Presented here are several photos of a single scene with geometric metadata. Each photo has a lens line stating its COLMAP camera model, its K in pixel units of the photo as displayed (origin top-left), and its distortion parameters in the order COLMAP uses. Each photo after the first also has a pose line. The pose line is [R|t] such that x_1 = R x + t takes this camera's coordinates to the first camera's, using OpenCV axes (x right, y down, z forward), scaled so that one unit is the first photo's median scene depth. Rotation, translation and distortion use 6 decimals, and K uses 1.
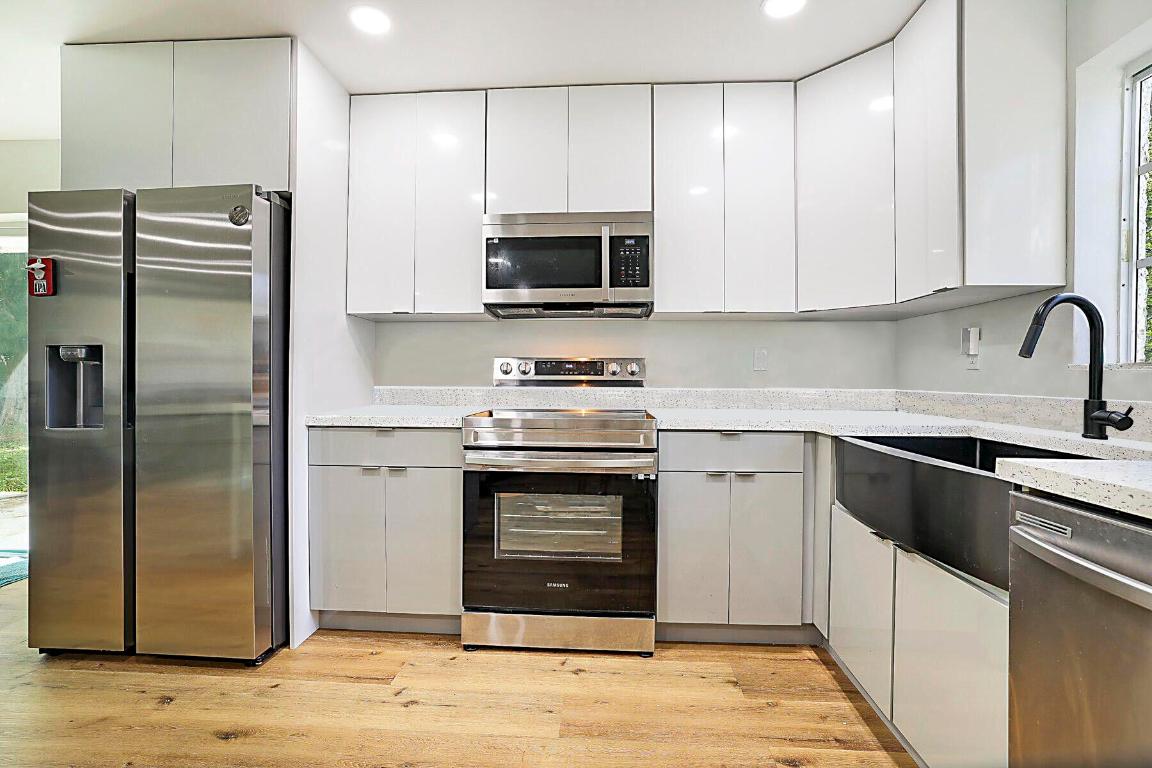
lens RADIAL K [[522.2, 0, 576.0], [0, 522.2, 384.0], [0, 0, 1]] dist [-0.013679, 0.000026]
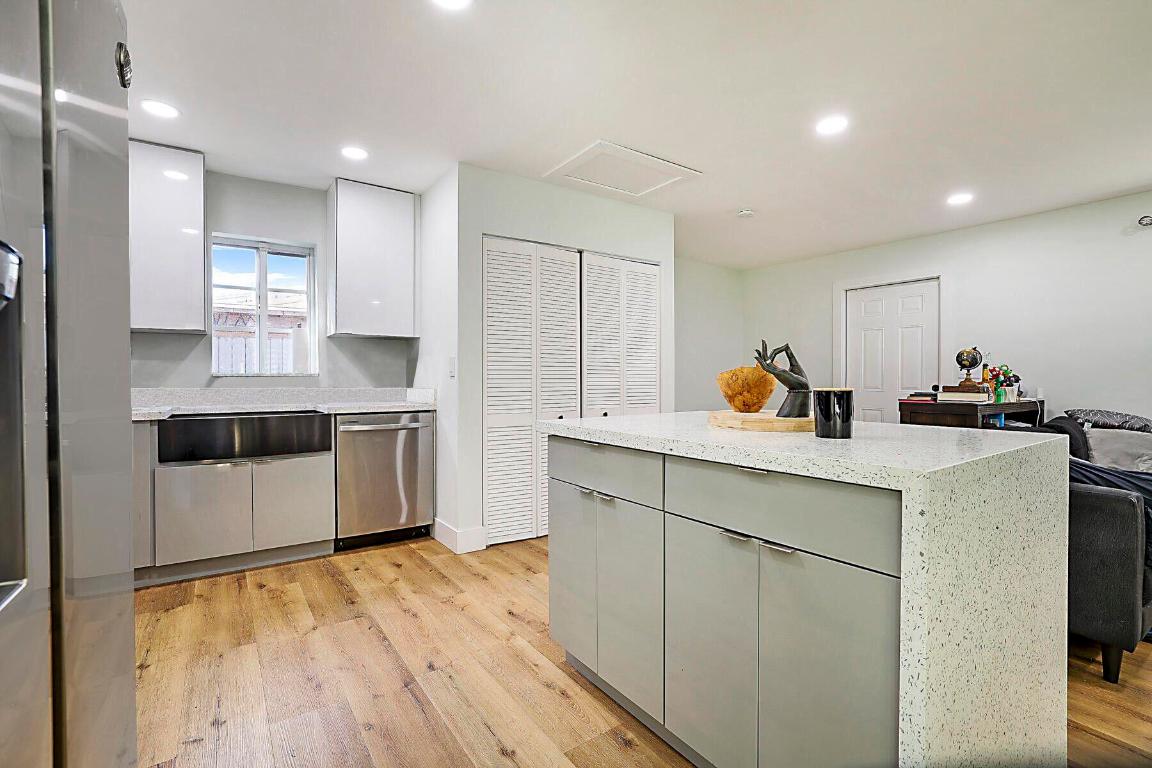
lens RADIAL K [[515.3, 0, 600.8], [0, 515.3, 382.1], [0, 0, 1]] dist [-0.011811, 0.000129]
pose [[-0.657870, -0.007725, 0.753092, -1.190416], [0.009930, 0.999772, 0.018930, -0.018357], [-0.753066, 0.019931, -0.657643, 0.858666]]
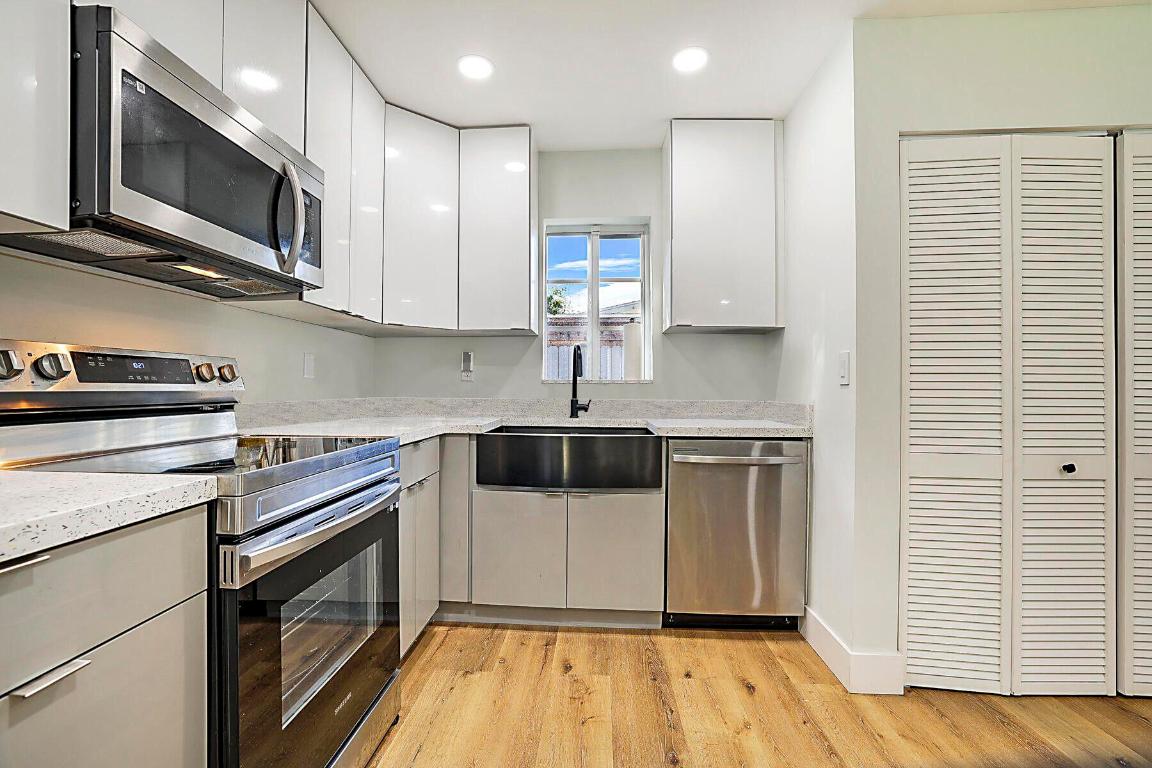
lens RADIAL K [[510.5, 0, 574.2], [0, 510.5, 376.8], [0, 0, 1]] dist [-0.061095, 0.035165]
pose [[-0.013570, 0.015961, 0.999781, -0.624926], [0.005600, 0.999858, -0.015886, -0.014633], [-0.999892, 0.005384, -0.013657, 0.668805]]
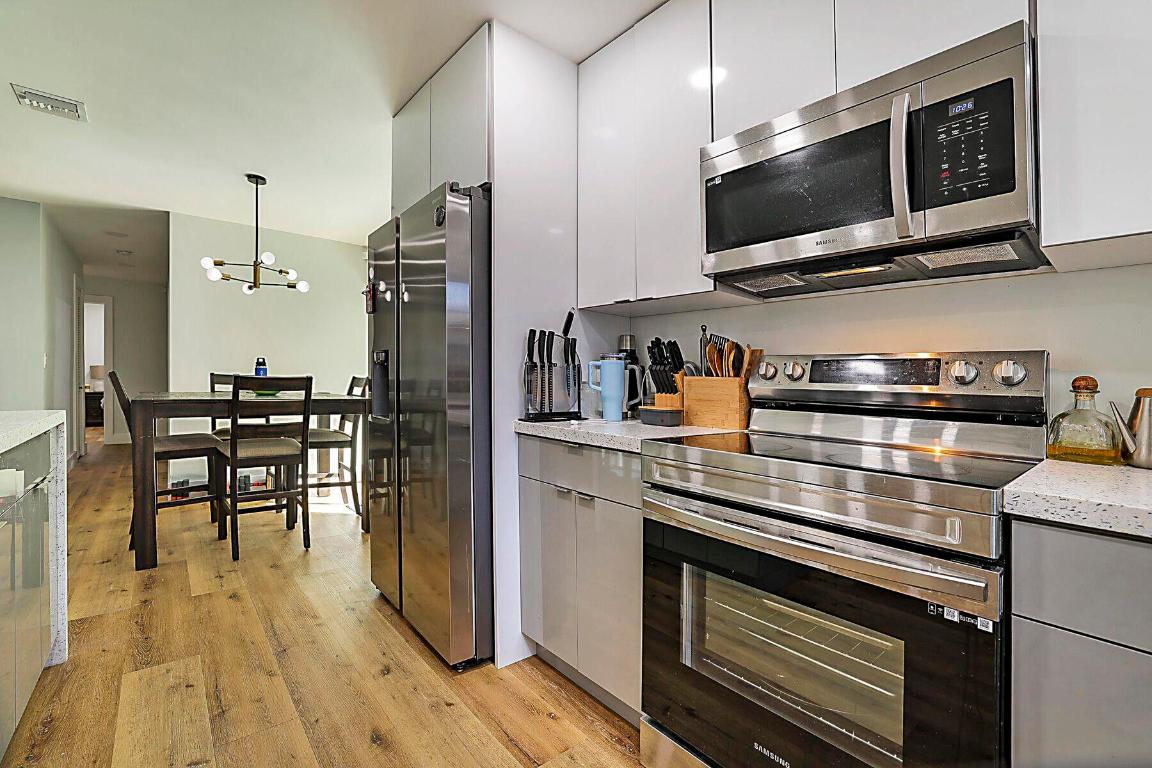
lens RADIAL K [[510.5, 0, 574.2], [0, 510.5, 376.8], [0, 0, 1]] dist [-0.061095, 0.035165]
pose [[0.679582, 0.008582, -0.733549, 0.210229], [-0.028473, 0.999487, -0.014685, -0.007980], [0.733047, 0.030866, 0.679477, 0.459302]]
